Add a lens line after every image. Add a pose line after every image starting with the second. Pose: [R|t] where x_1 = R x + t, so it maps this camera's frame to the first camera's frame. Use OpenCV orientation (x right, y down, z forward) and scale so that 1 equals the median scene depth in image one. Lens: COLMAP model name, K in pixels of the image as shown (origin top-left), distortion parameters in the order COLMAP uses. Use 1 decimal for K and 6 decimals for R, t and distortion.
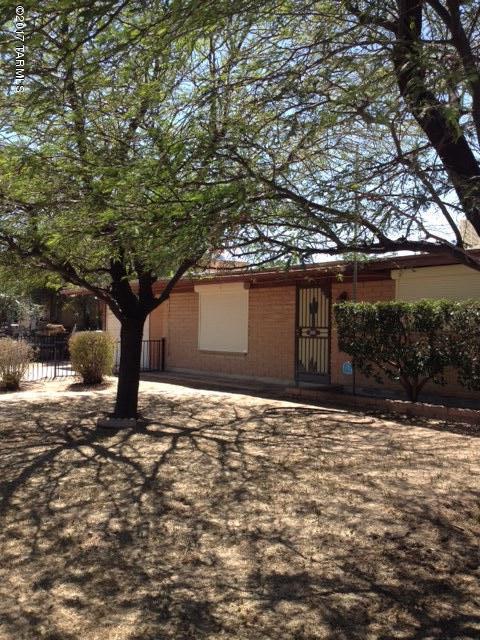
lens RADIAL K [[596.8, 0, 230.8], [0, 596.8, 319.7], [0, 0, 1]] dist [0.045420, -0.005568]
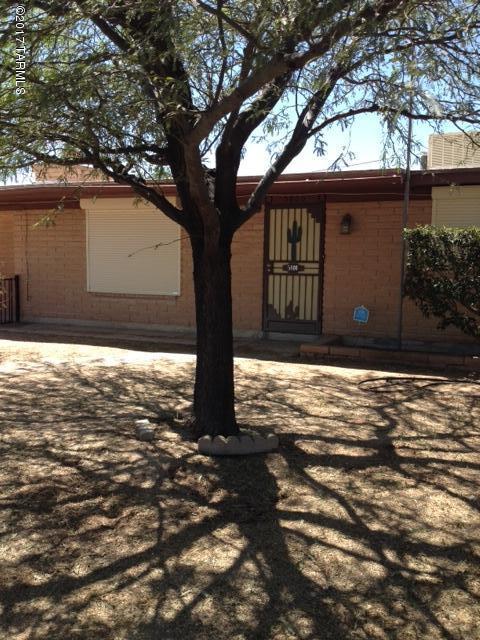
lens RADIAL K [[596.8, 0, 230.8], [0, 596.8, 319.7], [0, 0, 1]] dist [0.045420, -0.005568]
pose [[0.895457, -0.037700, 0.443548, -0.264670], [-0.011201, 0.994183, 0.107116, 0.006391], [-0.445006, -0.100886, 0.889827, 0.350531]]
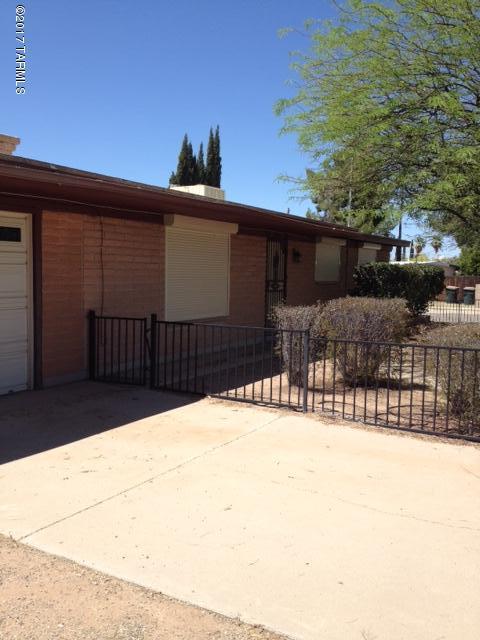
lens RADIAL K [[596.8, 0, 230.8], [0, 596.8, 319.7], [0, 0, 1]] dist [0.045420, -0.005568]
pose [[-0.340626, -0.109346, 0.933819, -0.777600], [-0.046897, 0.993954, 0.099281, -0.018535], [-0.939028, -0.009975, -0.343695, 1.392991]]
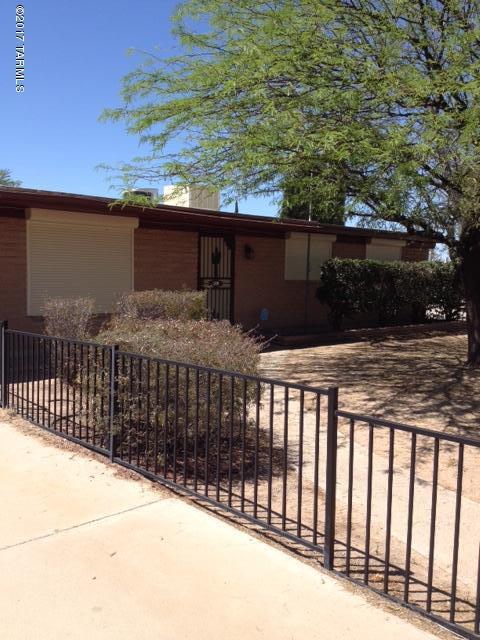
lens RADIAL K [[596.8, 0, 230.8], [0, 596.8, 319.7], [0, 0, 1]] dist [0.045420, -0.005568]
pose [[-0.054929, -0.102223, 0.993244, -0.818703], [-0.038203, 0.994232, 0.100212, -0.017715], [-0.997759, -0.032440, -0.058517, 1.010624]]
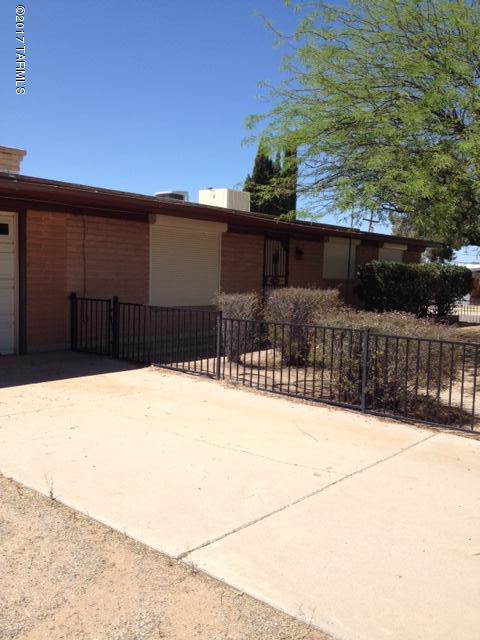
lens RADIAL K [[595.0, 0, 240.0], [0, 595.0, 320.0], [0, 0, 1]] dist [0.066224, -0.003550]
pose [[-0.194915, -0.116829, 0.973837, -0.924860], [-0.064291, 0.992267, 0.106172, -0.019122], [-0.978711, -0.041914, -0.200919, 1.259575]]
